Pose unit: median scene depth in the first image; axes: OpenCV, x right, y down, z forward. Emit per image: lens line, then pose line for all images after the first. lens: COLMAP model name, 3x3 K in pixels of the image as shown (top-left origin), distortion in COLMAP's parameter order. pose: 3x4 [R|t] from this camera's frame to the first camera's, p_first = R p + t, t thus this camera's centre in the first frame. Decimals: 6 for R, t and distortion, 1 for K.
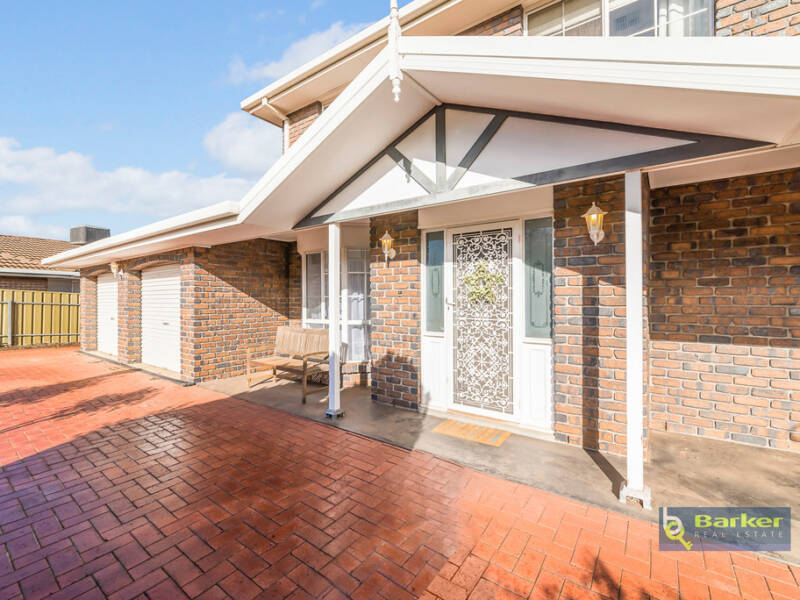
lens RADIAL K [[349.2, 0, 404.3], [0, 349.2, 295.7], [0, 0, 1]] dist [-0.007987, -0.000384]
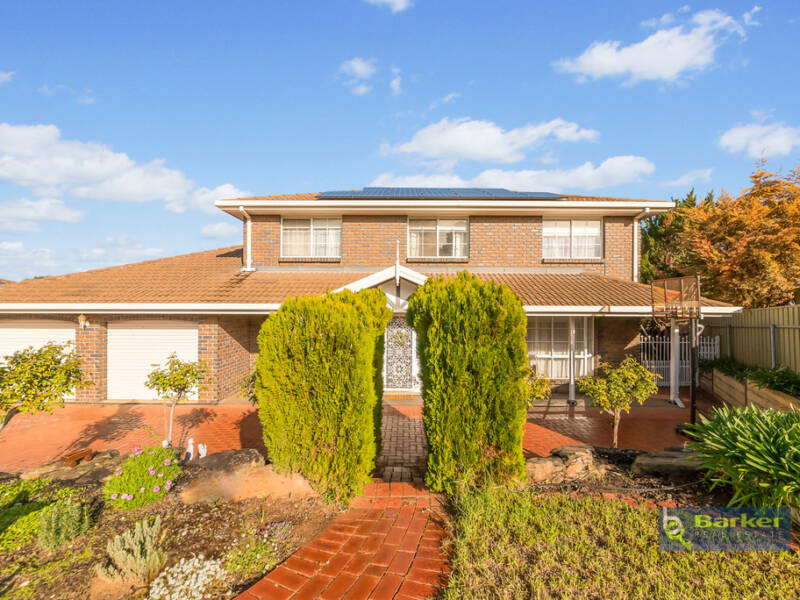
lens RADIAL K [[349.2, 0, 394.4], [0, 349.2, 297.8], [0, 0, 1]] dist [-0.007987, -0.000384]
pose [[0.823187, 0.013956, 0.567599, -1.154854], [-0.009868, 0.999899, -0.010273, -0.276583], [-0.567685, 0.002855, 0.823241, -0.968187]]
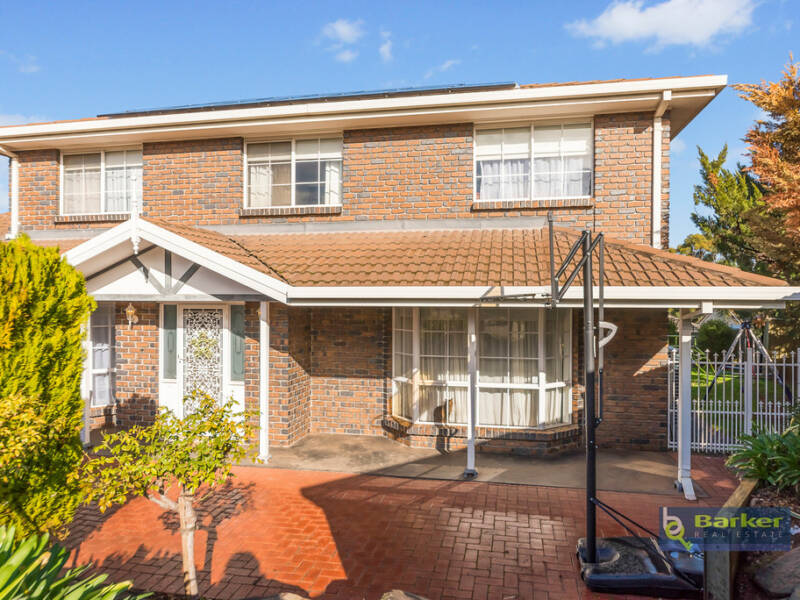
lens RADIAL K [[529.4, 0, 402.9], [0, 529.4, 294.8], [0, 0, 1]] dist [-0.007570, -0.003668]
pose [[0.914448, 0.004743, 0.404675, 0.085390], [-0.005934, 0.999981, 0.001687, -0.239197], [-0.404660, -0.003944, 0.914459, -1.277015]]
